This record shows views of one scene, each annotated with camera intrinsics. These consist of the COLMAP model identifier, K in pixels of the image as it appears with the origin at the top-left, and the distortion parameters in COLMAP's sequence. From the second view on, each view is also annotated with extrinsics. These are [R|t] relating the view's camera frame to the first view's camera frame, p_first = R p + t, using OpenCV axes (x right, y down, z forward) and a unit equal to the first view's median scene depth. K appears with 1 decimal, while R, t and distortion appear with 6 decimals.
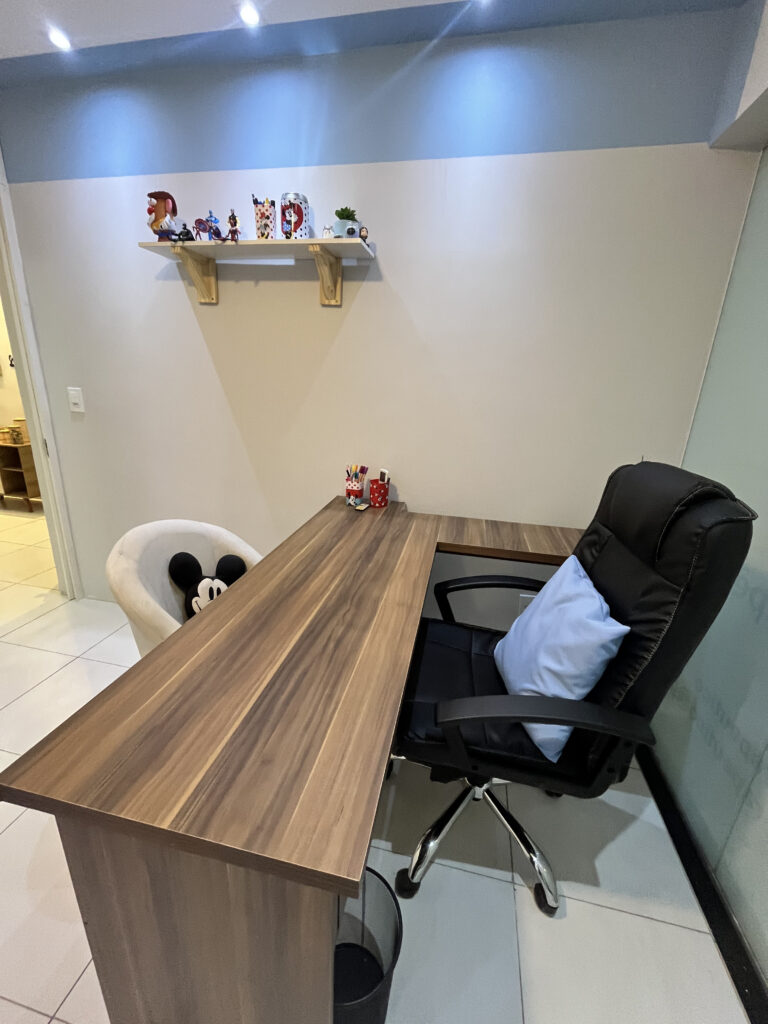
lens RADIAL K [[415.2, 0, 383.2], [0, 415.2, 510.6], [0, 0, 1]] dist [-0.004537, 0.000004]
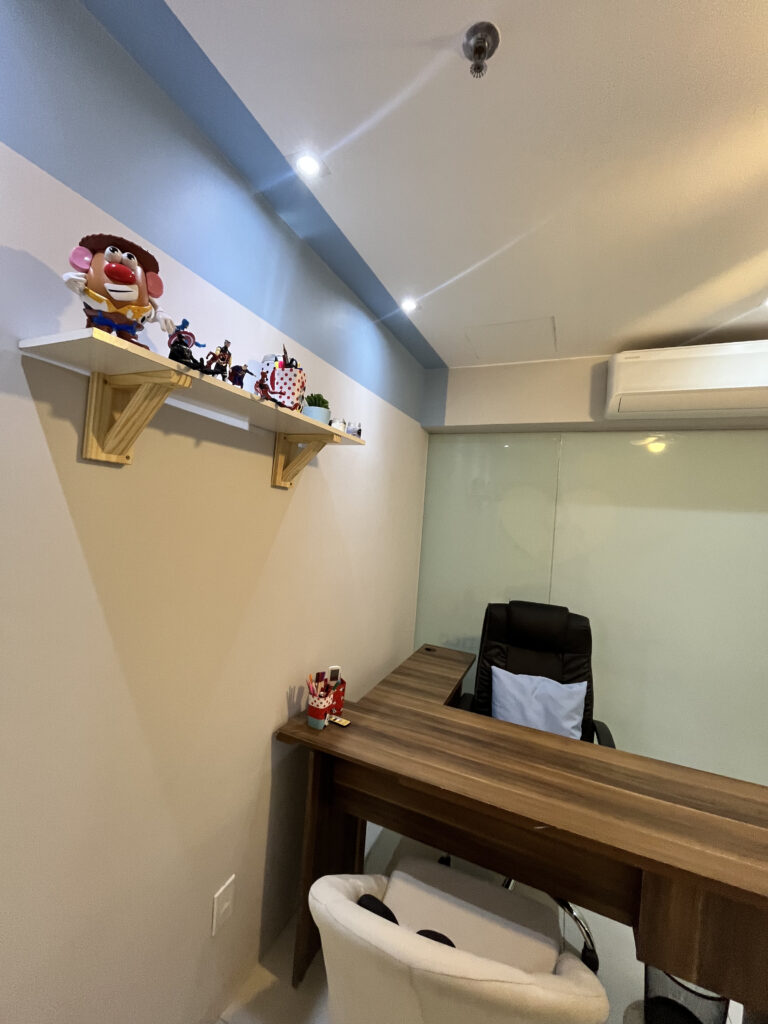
lens RADIAL K [[415.2, 0, 384.9], [0, 415.2, 504.9], [0, 0, 1]] dist [-0.004537, 0.000004]
pose [[0.197802, -0.016050, 0.980111, -0.939928], [0.220809, 0.974898, -0.028598, -0.431439], [-0.955049, 0.222074, 0.196381, 0.725593]]
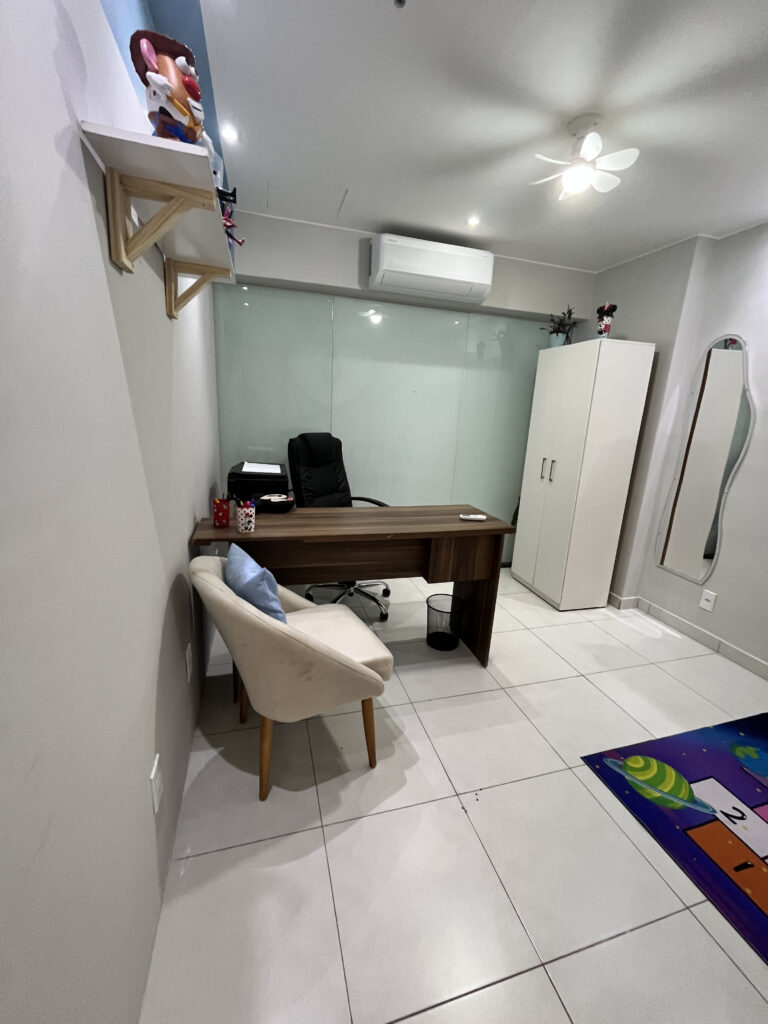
lens RADIAL K [[415.2, 0, 382.2], [0, 415.2, 509.8], [0, 0, 1]] dist [-0.004537, 0.000004]
pose [[-0.471234, -0.281764, 0.835792, -1.240076], [0.178947, 0.897351, 0.403410, -0.441849], [-0.863665, 0.339663, -0.372441, 1.180522]]
